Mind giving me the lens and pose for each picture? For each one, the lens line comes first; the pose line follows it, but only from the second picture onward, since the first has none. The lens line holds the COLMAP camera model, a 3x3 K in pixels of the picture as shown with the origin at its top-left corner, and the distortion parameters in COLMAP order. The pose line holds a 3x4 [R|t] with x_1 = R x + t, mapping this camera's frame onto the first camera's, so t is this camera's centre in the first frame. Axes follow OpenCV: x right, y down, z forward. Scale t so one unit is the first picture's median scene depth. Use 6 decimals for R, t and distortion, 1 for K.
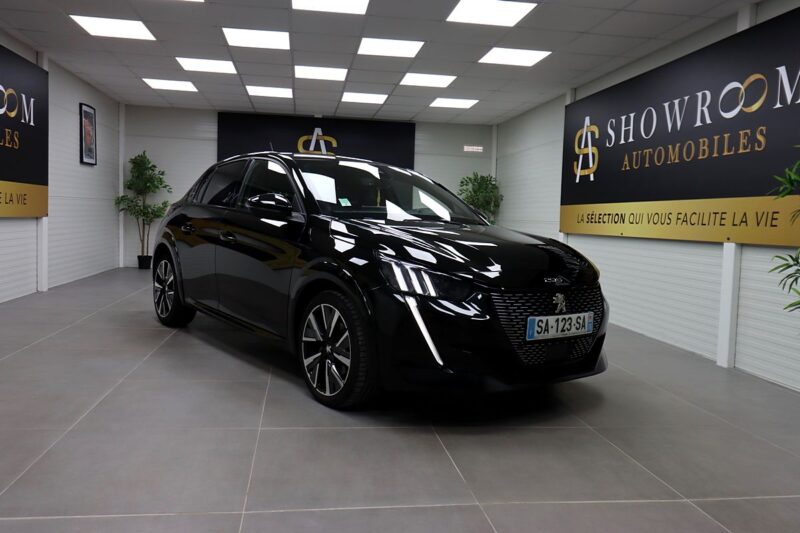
lens RADIAL K [[646.2, 0, 404.4], [0, 646.2, 267.0], [0, 0, 1]] dist [0.004778, 0.001287]
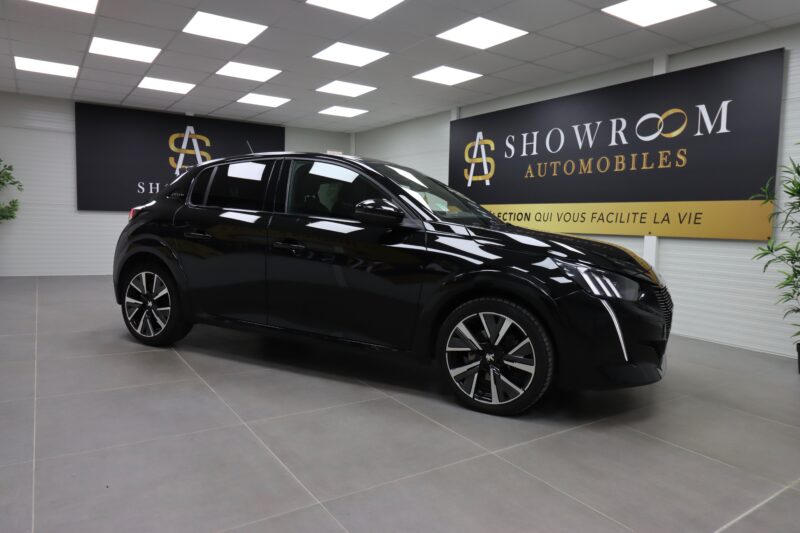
lens RADIAL K [[544.0, 0, 404.5], [0, 544.0, 254.8], [0, 0, 1]] dist [0.024832, -0.025729]
pose [[0.904049, -0.040510, 0.425505, -0.367518], [0.038659, 0.999168, 0.012989, -0.029062], [-0.425677, 0.004707, 0.904863, 0.184064]]
